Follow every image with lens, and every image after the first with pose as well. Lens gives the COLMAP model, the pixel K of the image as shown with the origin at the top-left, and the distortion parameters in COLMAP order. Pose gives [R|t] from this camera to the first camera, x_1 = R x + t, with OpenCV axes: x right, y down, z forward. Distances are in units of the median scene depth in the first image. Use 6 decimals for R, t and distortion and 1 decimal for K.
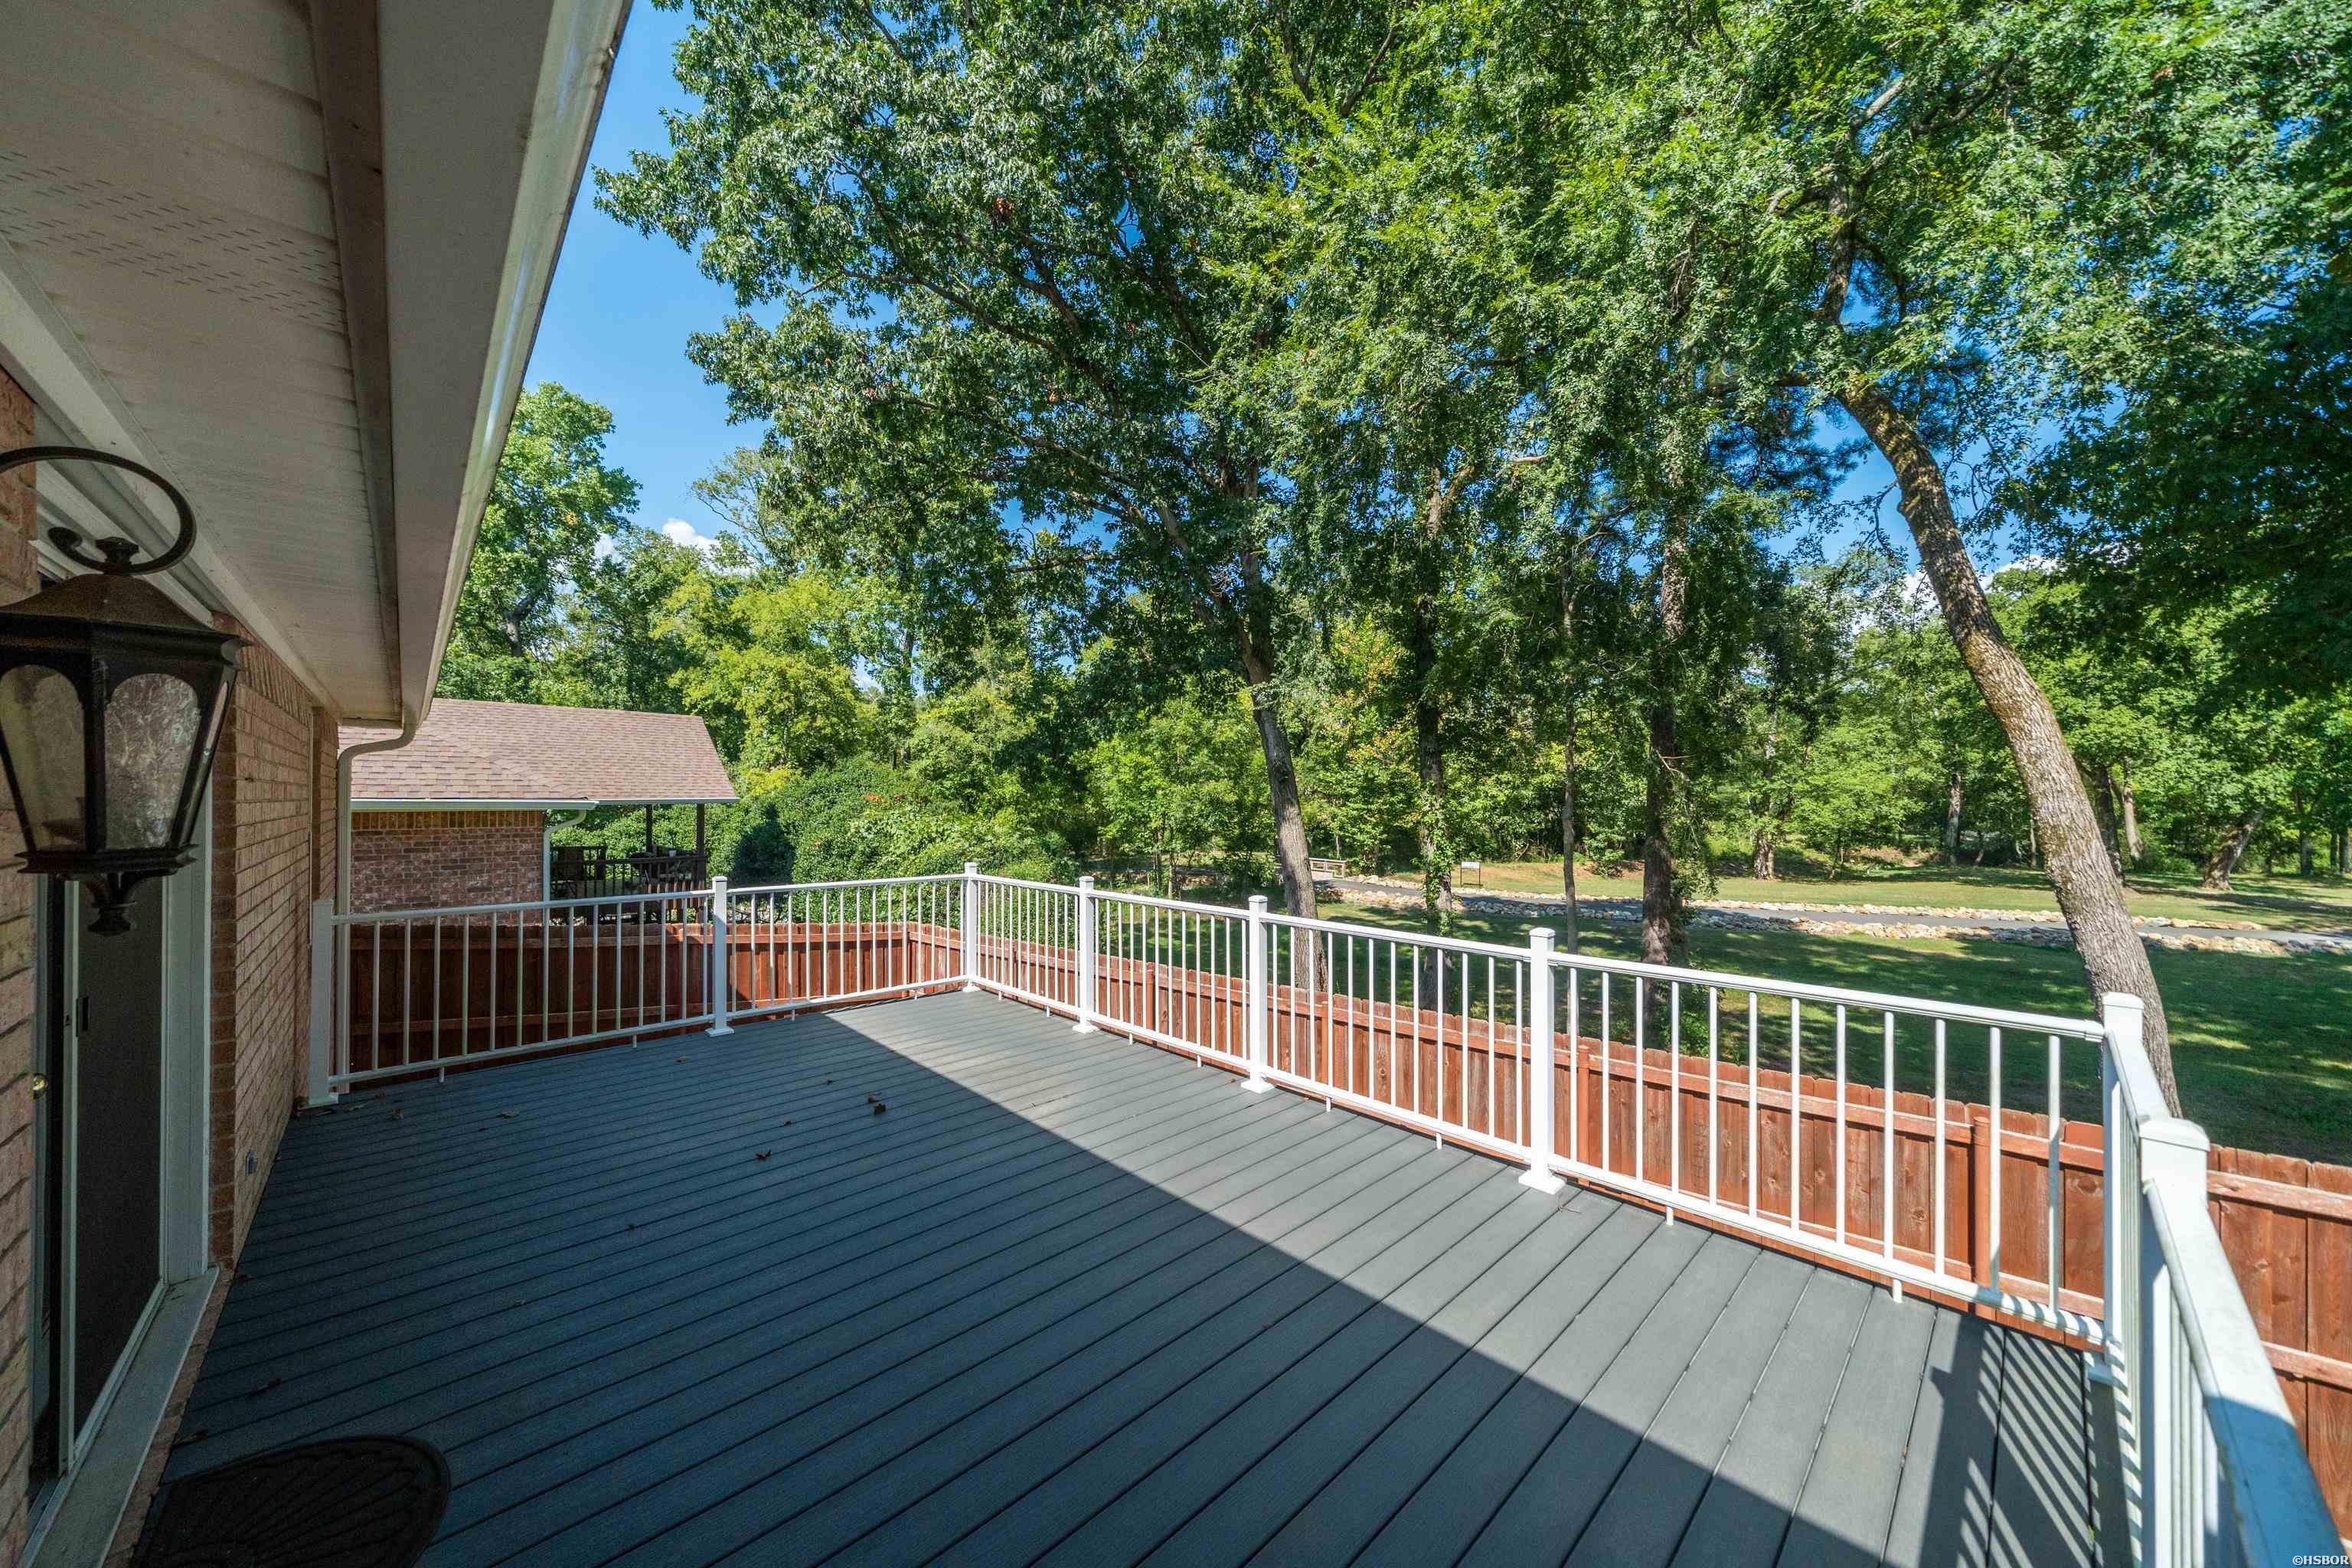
lens RADIAL K [[823.9, 0, 1181.9], [0, 823.9, 788.2], [0, 0, 1]] dist [0.000168, -0.000530]
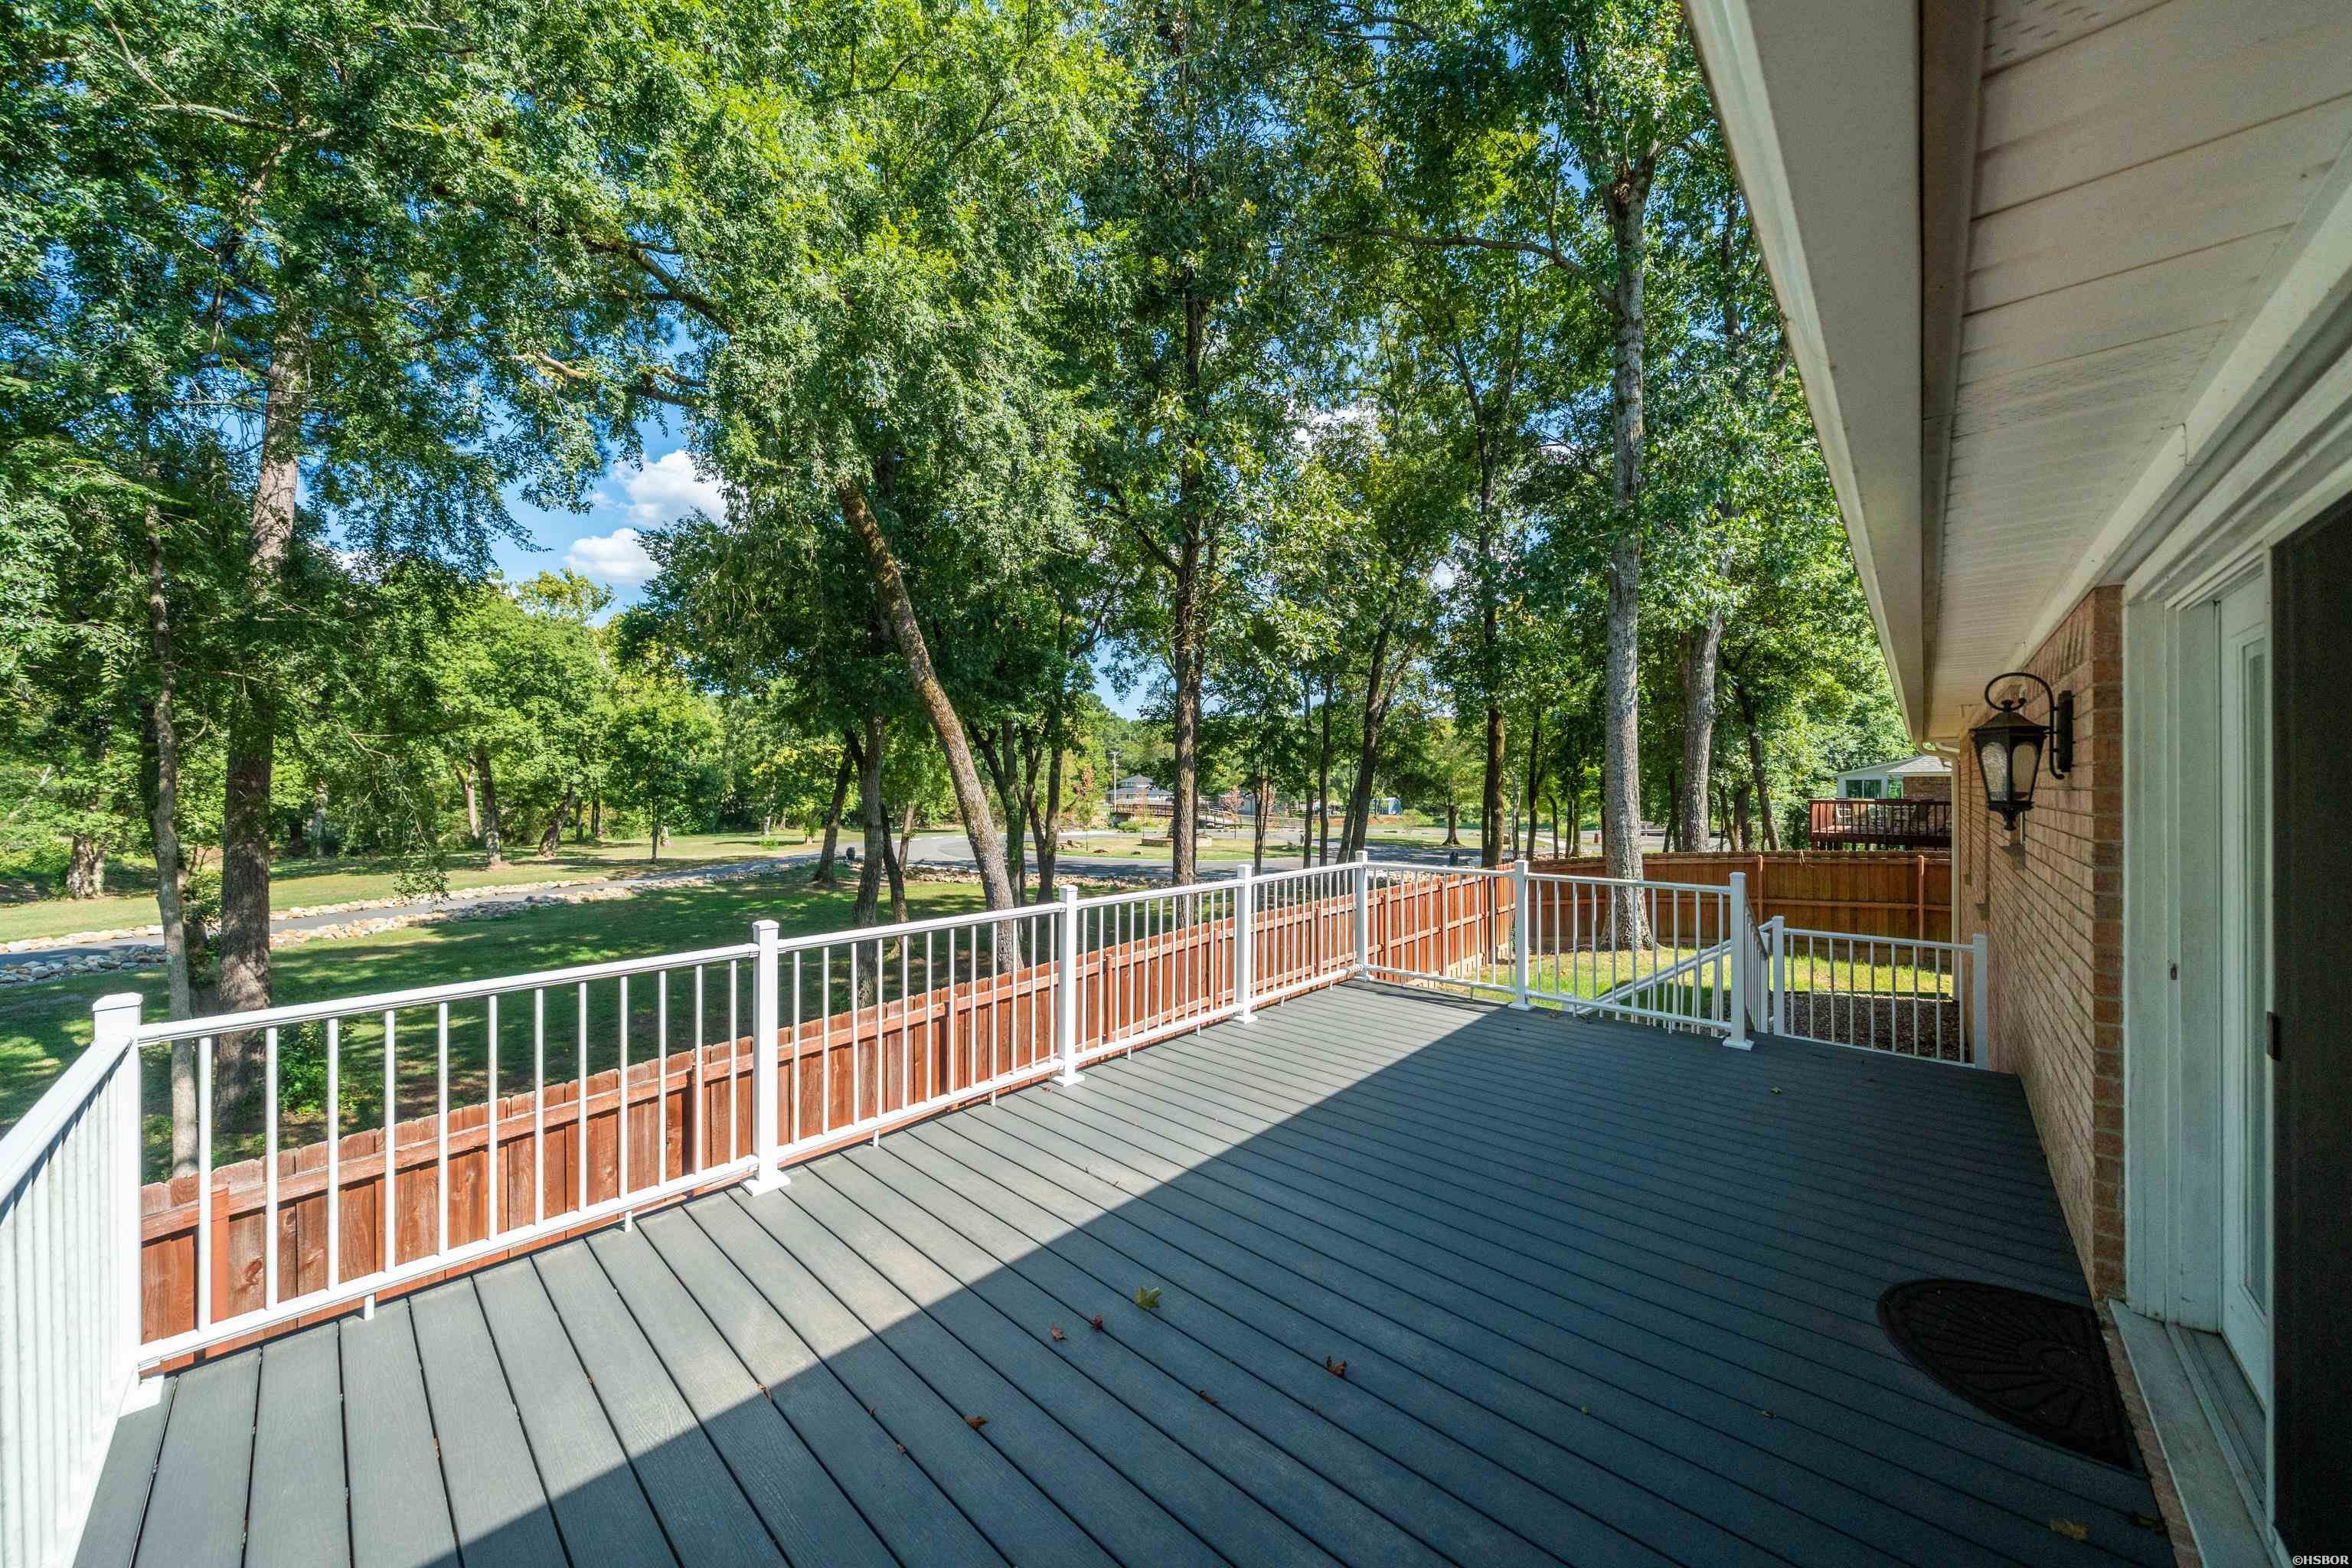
lens RADIAL K [[823.9, 0, 1183.7], [0, 823.9, 791.8], [0, 0, 1]] dist [0.000168, -0.000530]
pose [[-0.074678, -0.008595, 0.997171, -0.232037], [-0.010181, 0.999917, 0.007857, 0.002850], [-0.997156, -0.009566, -0.074759, 0.244265]]
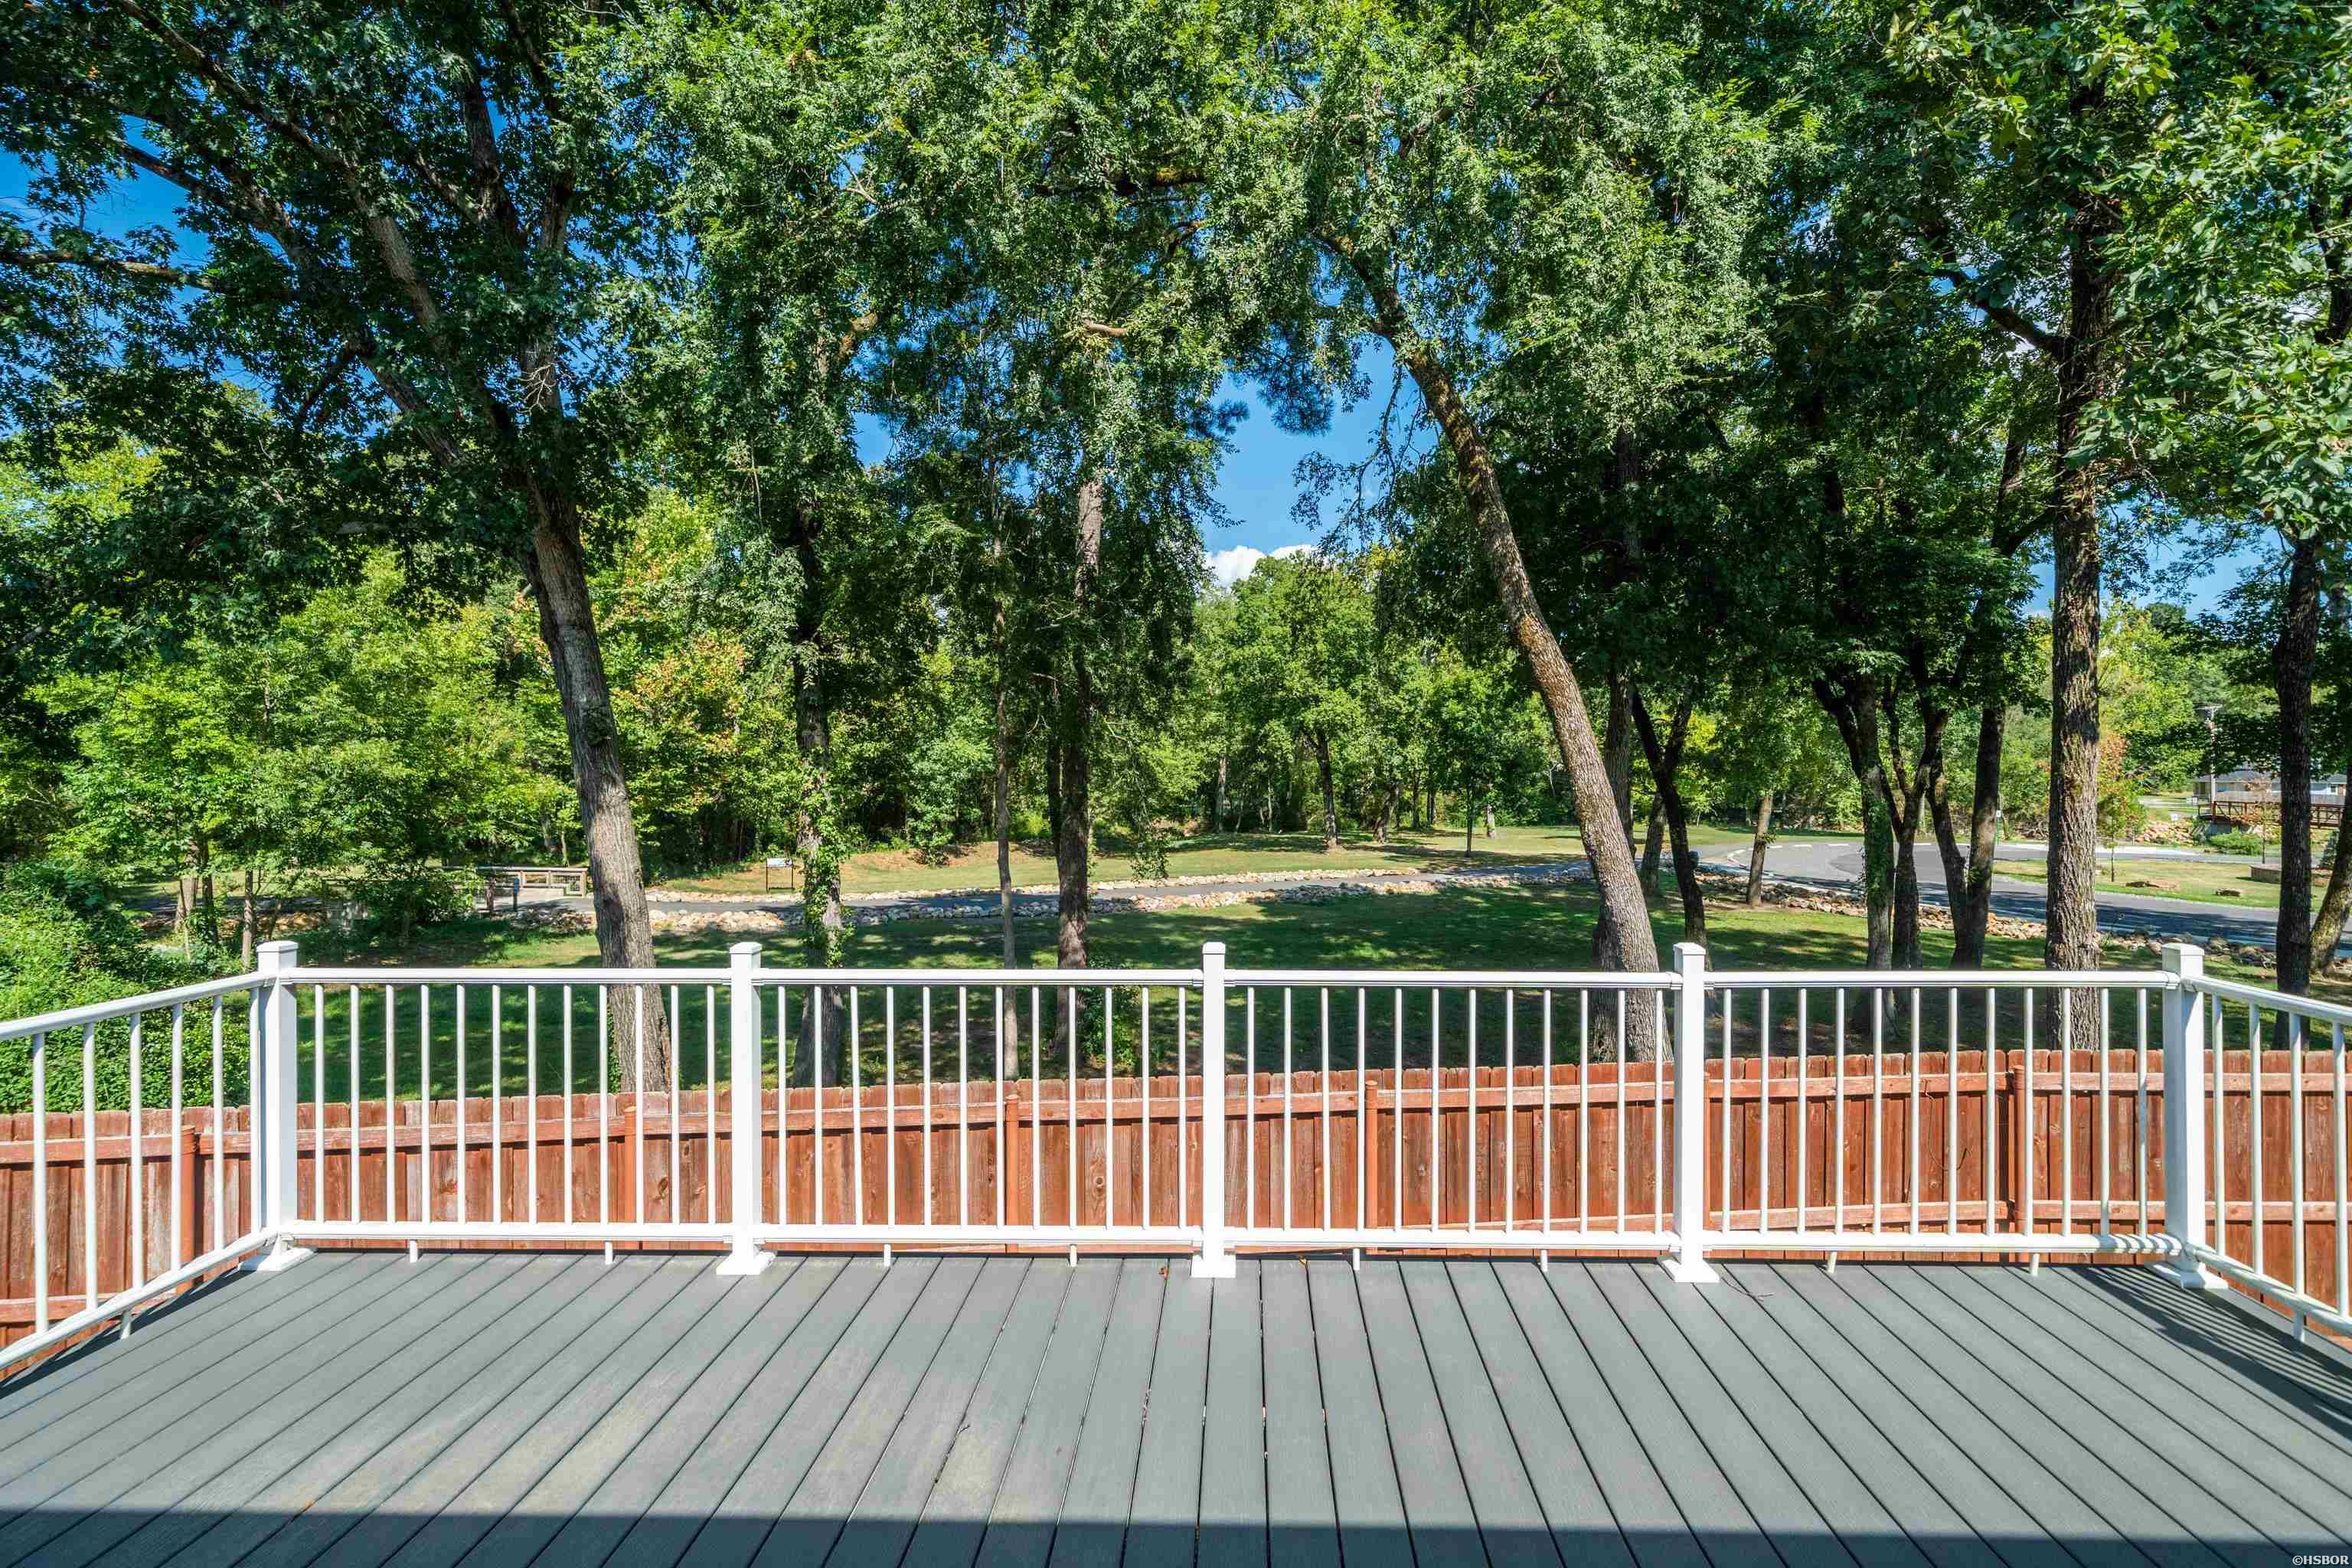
lens RADIAL K [[1077.8, 0, 1195.9], [0, 1077.8, 768.0], [0, 0, 1]] dist [-0.000514, 0.000608]
pose [[0.705850, -0.002332, 0.708357, -0.120793], [-0.004930, 0.999954, 0.008204, -0.000162], [-0.708344, -0.009282, 0.705806, 0.123386]]
